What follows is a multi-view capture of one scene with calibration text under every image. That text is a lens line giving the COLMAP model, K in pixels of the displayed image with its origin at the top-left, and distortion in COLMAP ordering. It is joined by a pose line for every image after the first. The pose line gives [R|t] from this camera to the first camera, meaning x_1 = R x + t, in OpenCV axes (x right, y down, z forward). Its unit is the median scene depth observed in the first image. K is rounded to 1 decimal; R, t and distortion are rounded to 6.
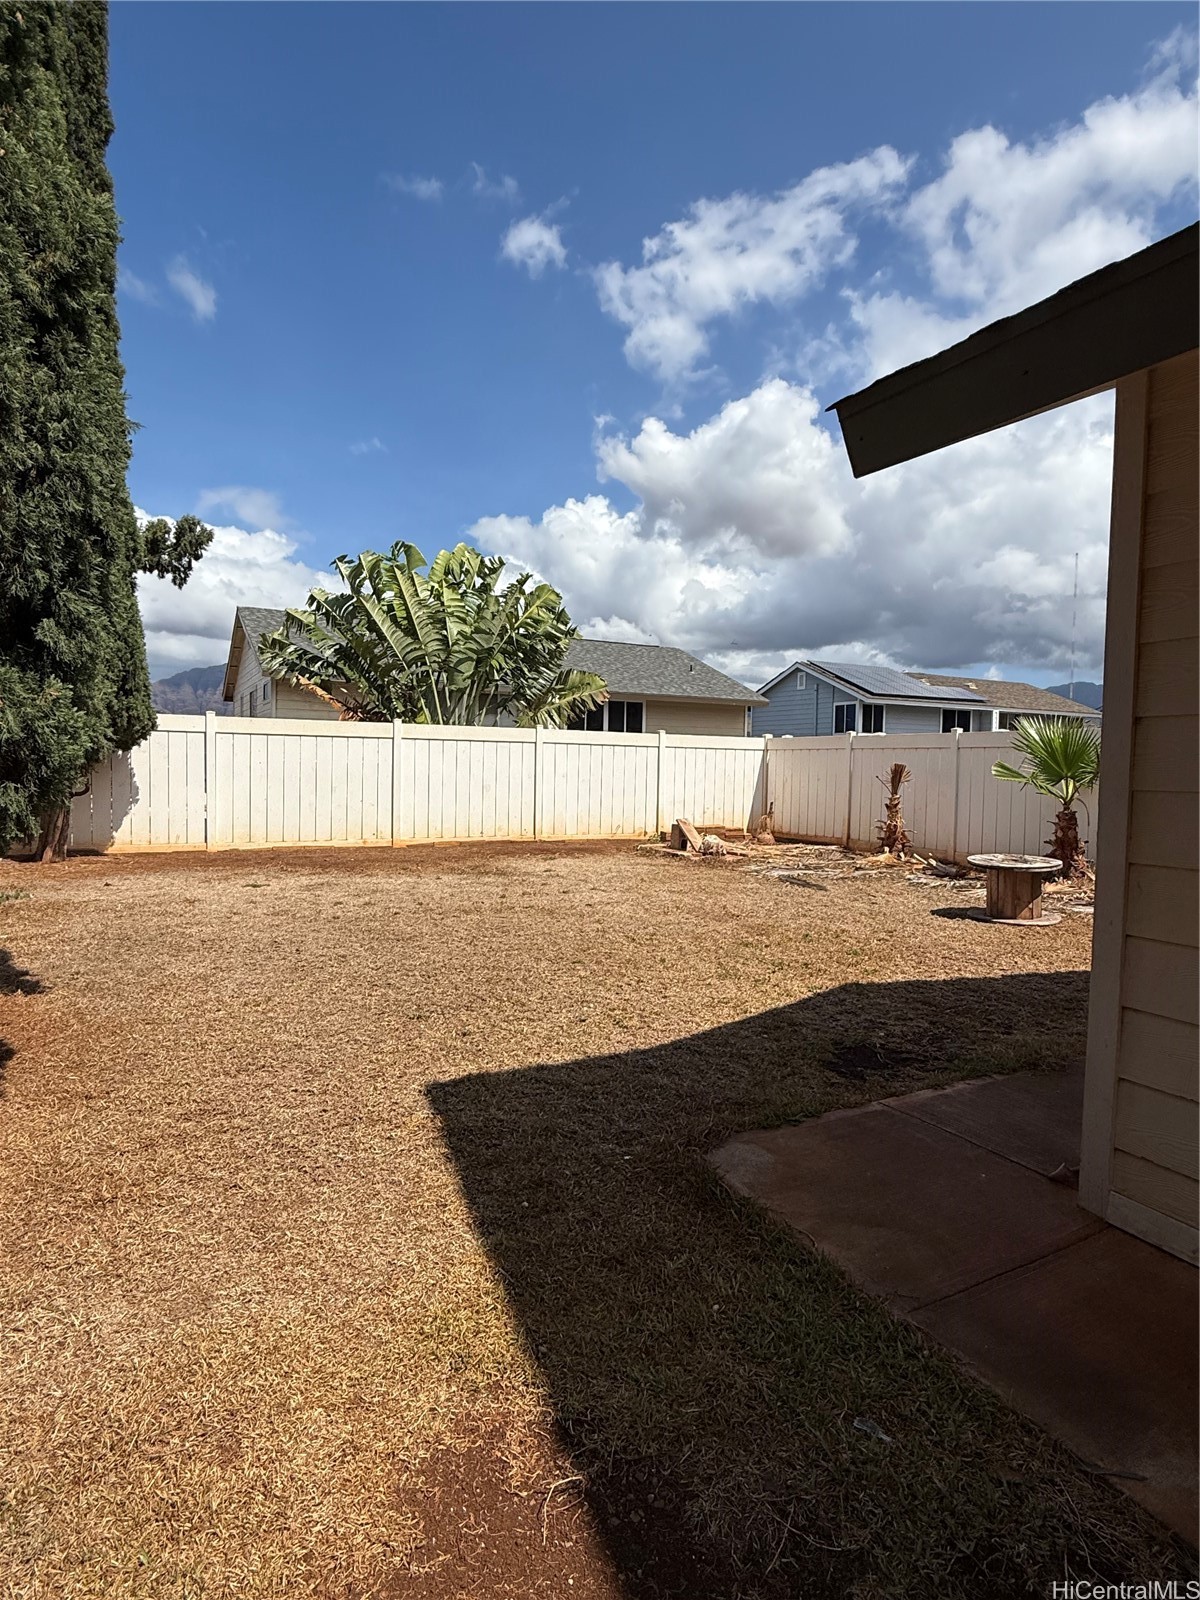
lens RADIAL K [[850.8, 0, 597.9], [0, 850.8, 800.6], [0, 0, 1]] dist [-0.004383, -0.000556]
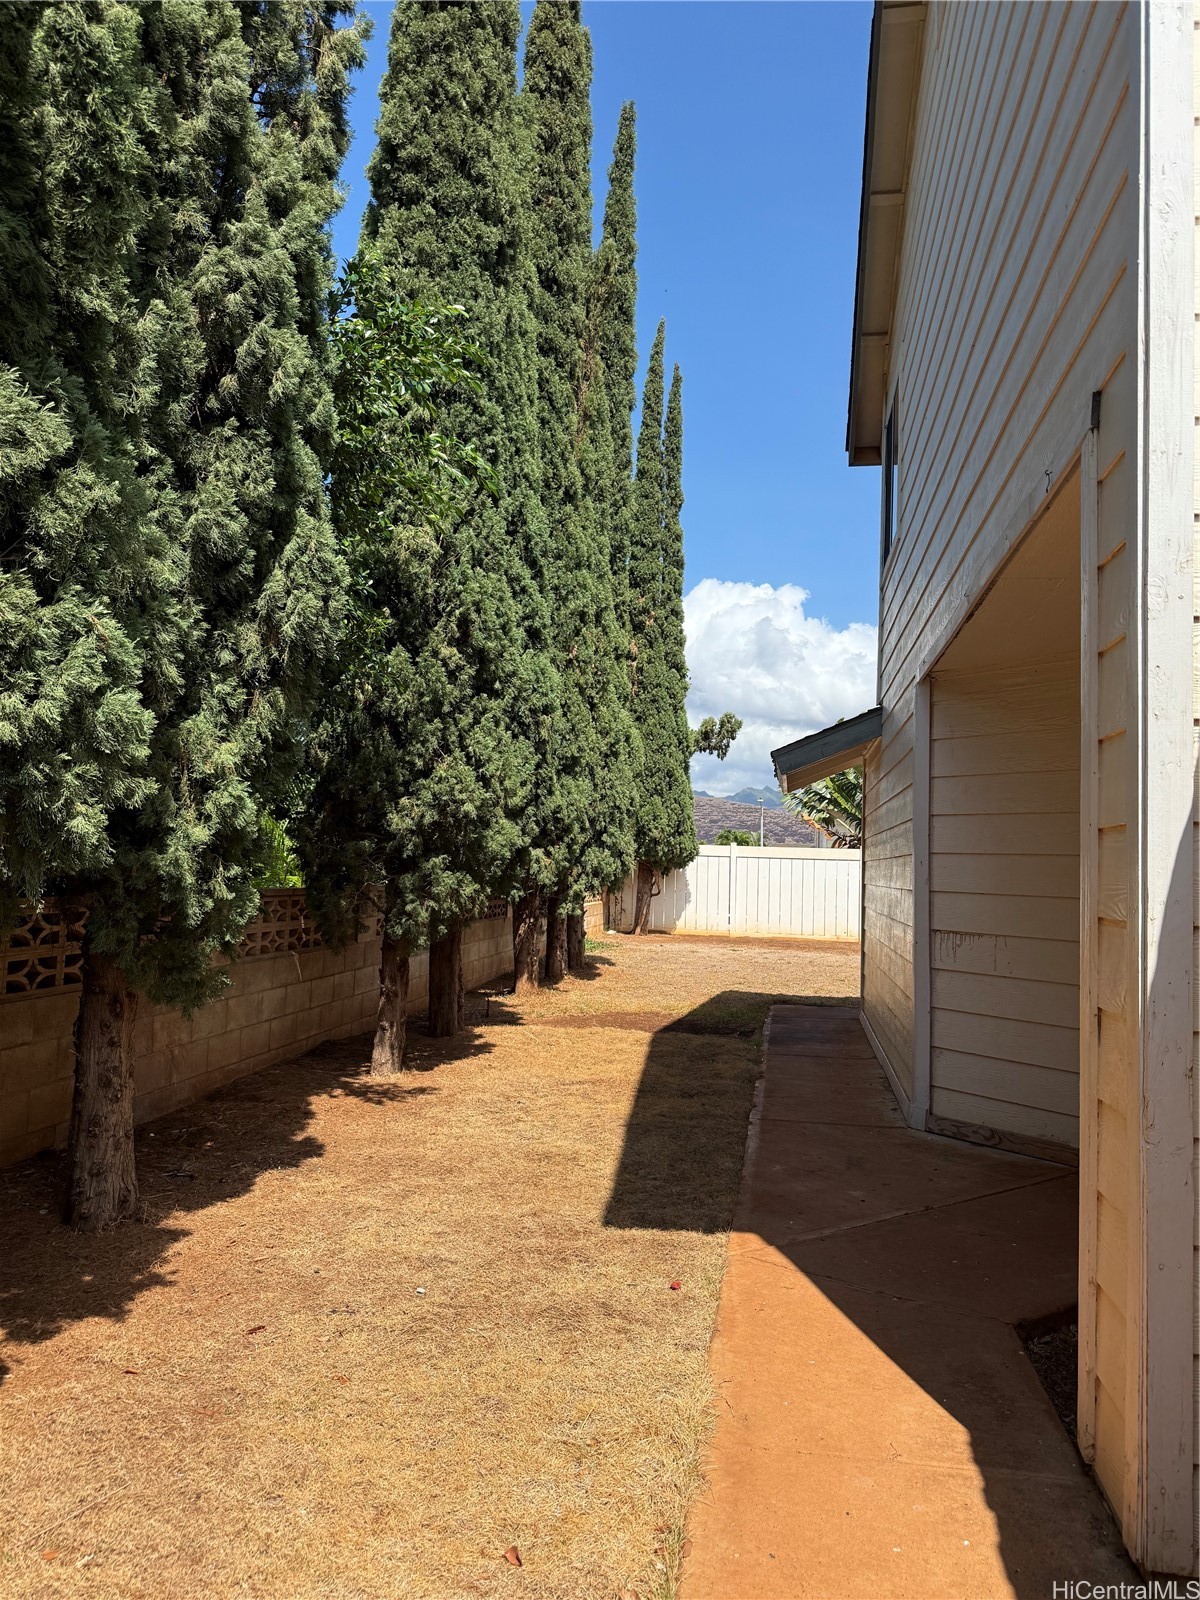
lens RADIAL K [[1131.1, 0, 600.1], [0, 1131.1, 804.0], [0, 0, 1]] dist [0.024433, -0.031634]
pose [[0.789335, -0.034812, -0.612975, 0.612870], [-0.036535, 0.993959, -0.103495, 0.044477], [0.612875, 0.104087, 0.783295, -0.751097]]
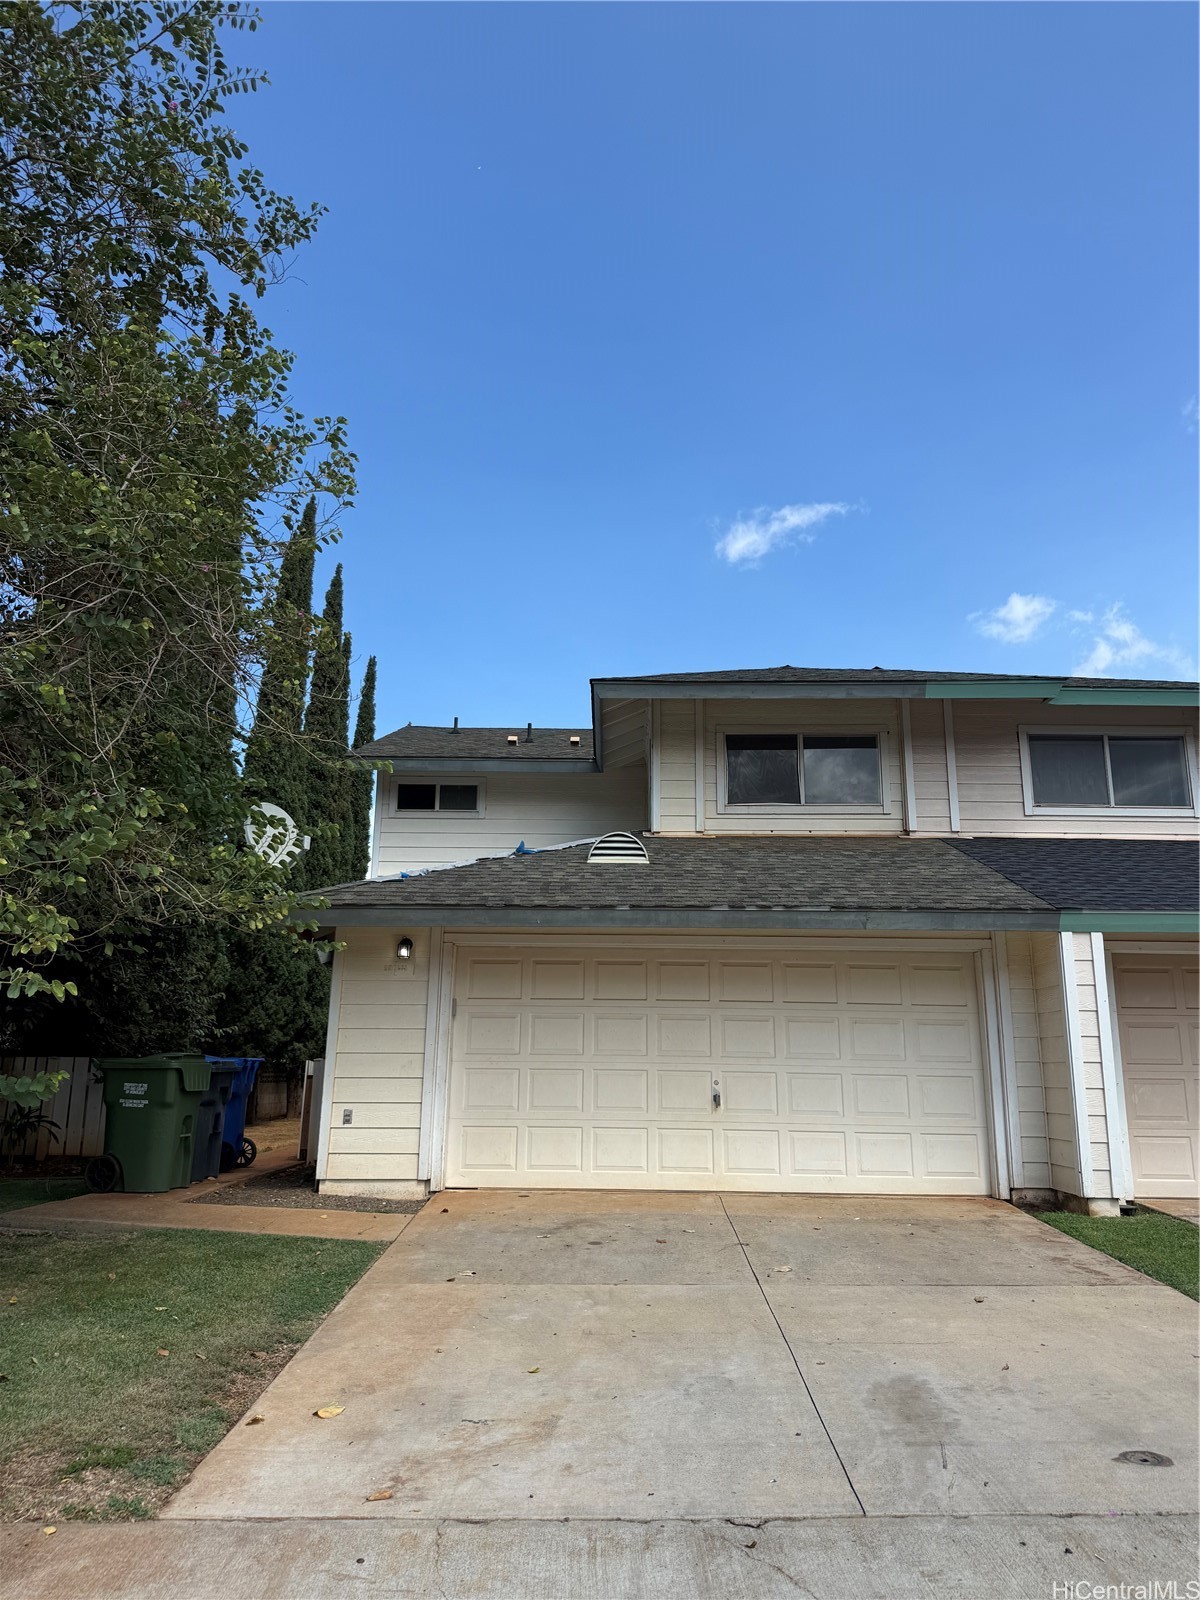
lens RADIAL K [[1131.1, 0, 602.1], [0, 1131.1, 795.6], [0, 0, 1]] dist [0.024433, -0.031634]
pose [[0.873236, -0.119992, -0.472293, 1.651671], [-0.023606, 0.957655, -0.286950, 0.148818], [0.486725, 0.261724, 0.833426, -1.747454]]
